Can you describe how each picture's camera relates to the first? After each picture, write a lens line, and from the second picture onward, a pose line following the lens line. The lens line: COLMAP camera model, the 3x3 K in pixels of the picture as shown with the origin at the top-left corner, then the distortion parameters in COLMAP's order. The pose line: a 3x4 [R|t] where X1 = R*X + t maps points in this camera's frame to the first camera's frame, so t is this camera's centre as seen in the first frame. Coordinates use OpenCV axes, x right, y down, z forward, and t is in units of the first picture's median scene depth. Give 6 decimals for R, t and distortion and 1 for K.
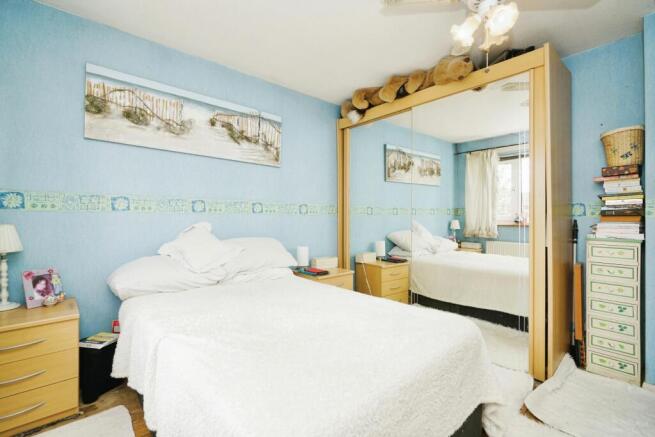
lens RADIAL K [[289.1, 0, 321.4], [0, 289.1, 215.7], [0, 0, 1]] dist [0.001169, 0.000215]
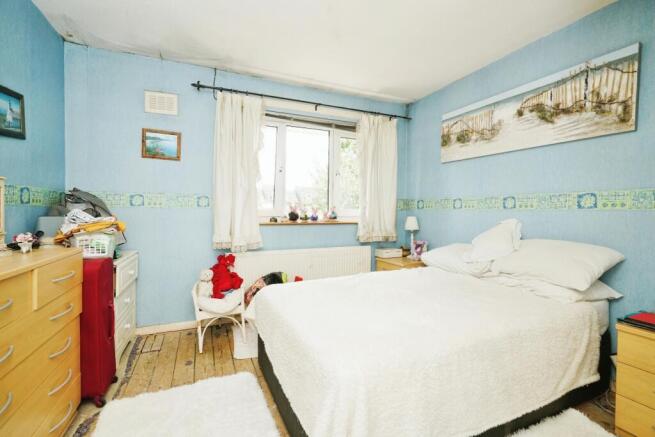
lens RADIAL K [[289.1, 0, 323.4], [0, 289.1, 218.7], [0, 0, 1]] dist [0.001169, 0.000215]
pose [[-0.271529, 0.015623, -0.962303, 0.685477], [-0.006630, 0.999814, 0.018103, 0.008017], [0.962407, 0.011295, -0.271375, 0.627067]]
